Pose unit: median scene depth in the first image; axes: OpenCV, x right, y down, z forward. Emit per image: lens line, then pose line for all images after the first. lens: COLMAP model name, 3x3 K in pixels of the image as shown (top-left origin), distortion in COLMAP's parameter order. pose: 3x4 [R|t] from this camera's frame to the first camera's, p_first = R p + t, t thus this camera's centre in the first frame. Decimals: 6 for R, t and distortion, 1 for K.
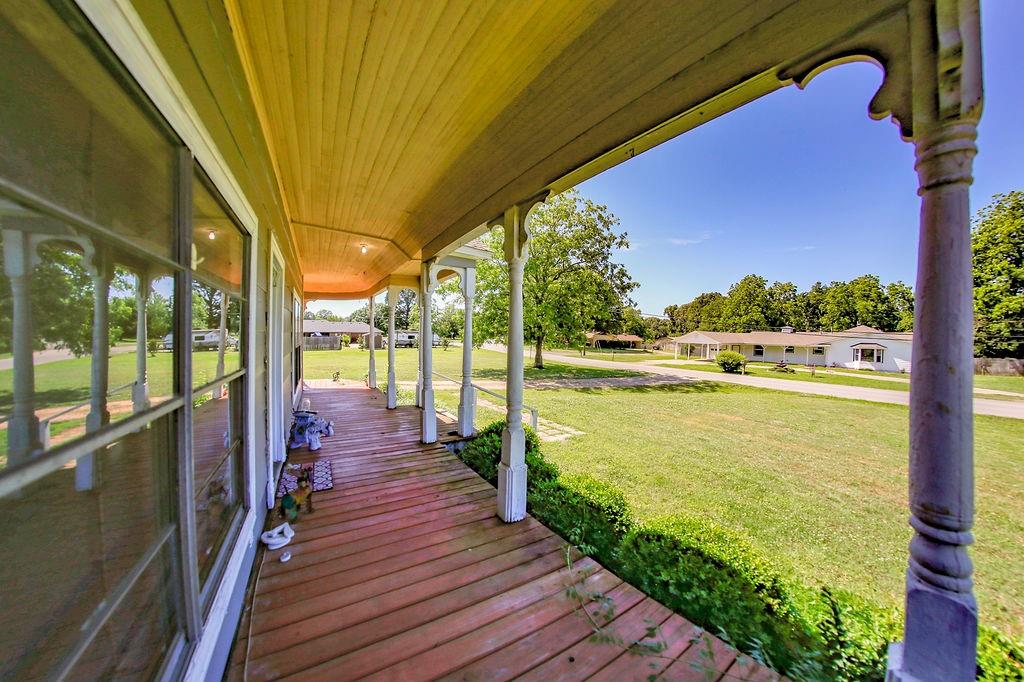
lens RADIAL K [[356.3, 0, 526.0], [0, 356.3, 329.7], [0, 0, 1]] dist [-0.032570, -0.000010]
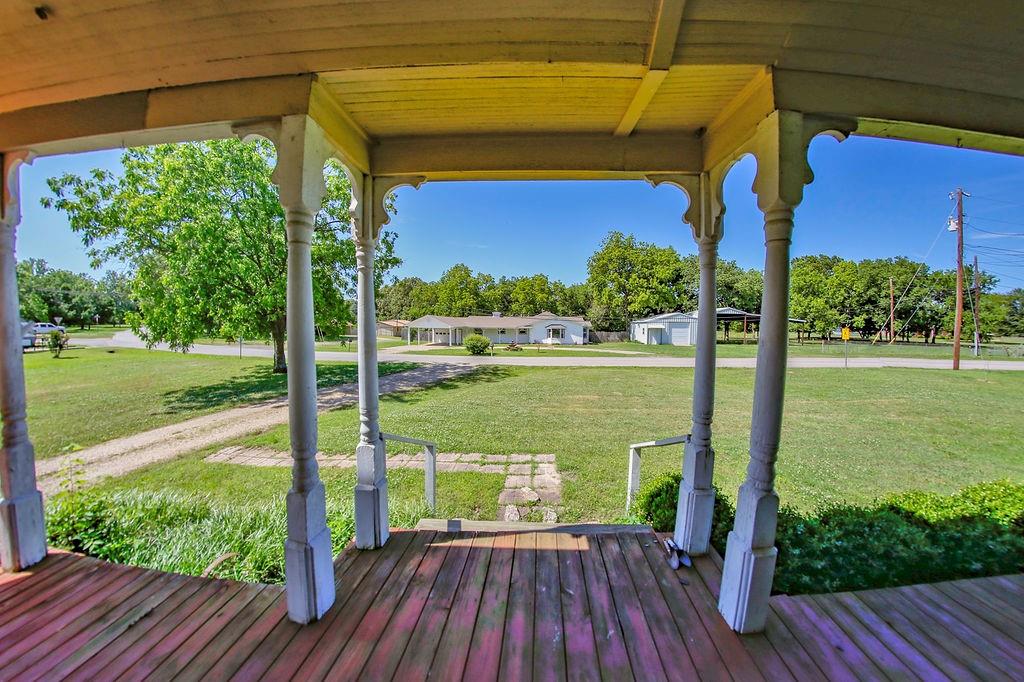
lens RADIAL K [[356.3, 0, 526.0], [0, 356.3, 329.7], [0, 0, 1]] dist [-0.032570, -0.000010]
pose [[0.556888, -0.034844, 0.829857, -0.231002], [-0.005220, 0.998953, 0.045447, -0.003342], [-0.830571, -0.029640, 0.556123, 0.309785]]
